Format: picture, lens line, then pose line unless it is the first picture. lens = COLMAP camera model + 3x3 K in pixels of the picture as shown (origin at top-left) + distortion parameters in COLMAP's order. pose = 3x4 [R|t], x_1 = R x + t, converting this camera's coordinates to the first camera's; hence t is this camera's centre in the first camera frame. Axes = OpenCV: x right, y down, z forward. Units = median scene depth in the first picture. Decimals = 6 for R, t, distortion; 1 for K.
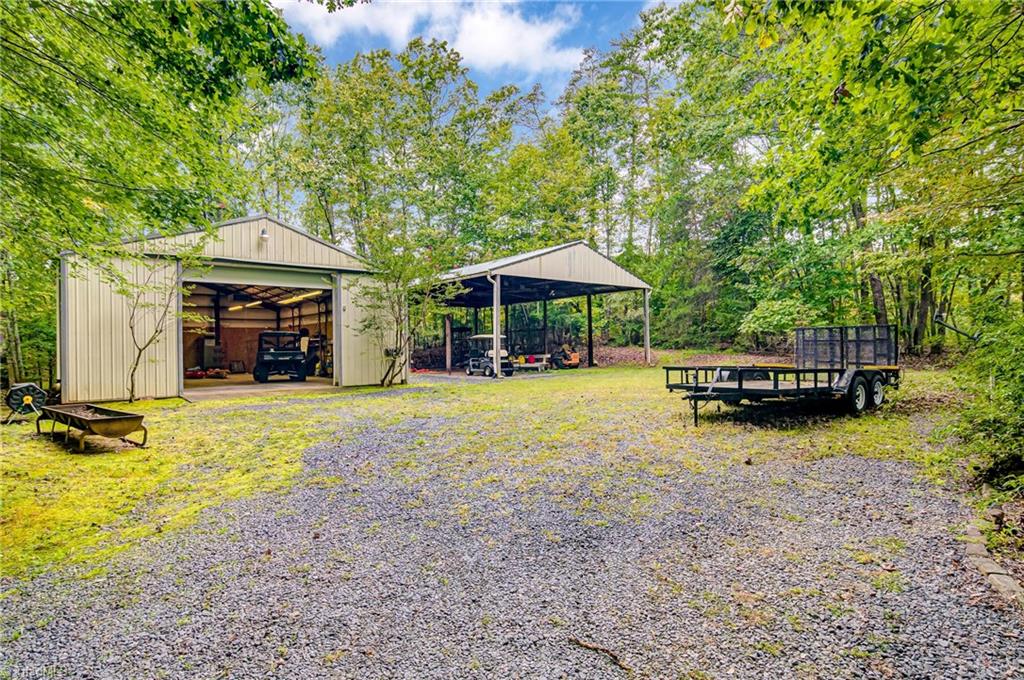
lens RADIAL K [[550.5, 0, 513.7], [0, 550.5, 338.6], [0, 0, 1]] dist [0.005458, -0.006479]
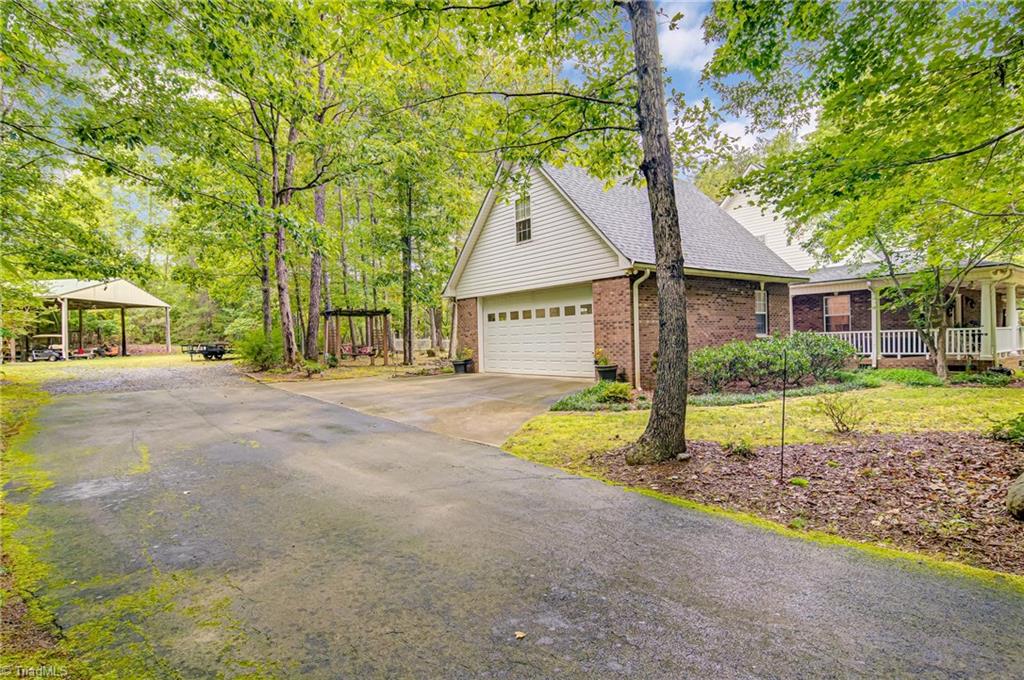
lens RADIAL K [[550.5, 0, 514.0], [0, 550.5, 337.6], [0, 0, 1]] dist [0.005458, -0.006479]
pose [[0.687223, 0.001978, 0.726444, -0.215855], [0.003881, 0.999972, -0.006394, 0.012317], [-0.726436, 0.007213, 0.687196, -0.778301]]
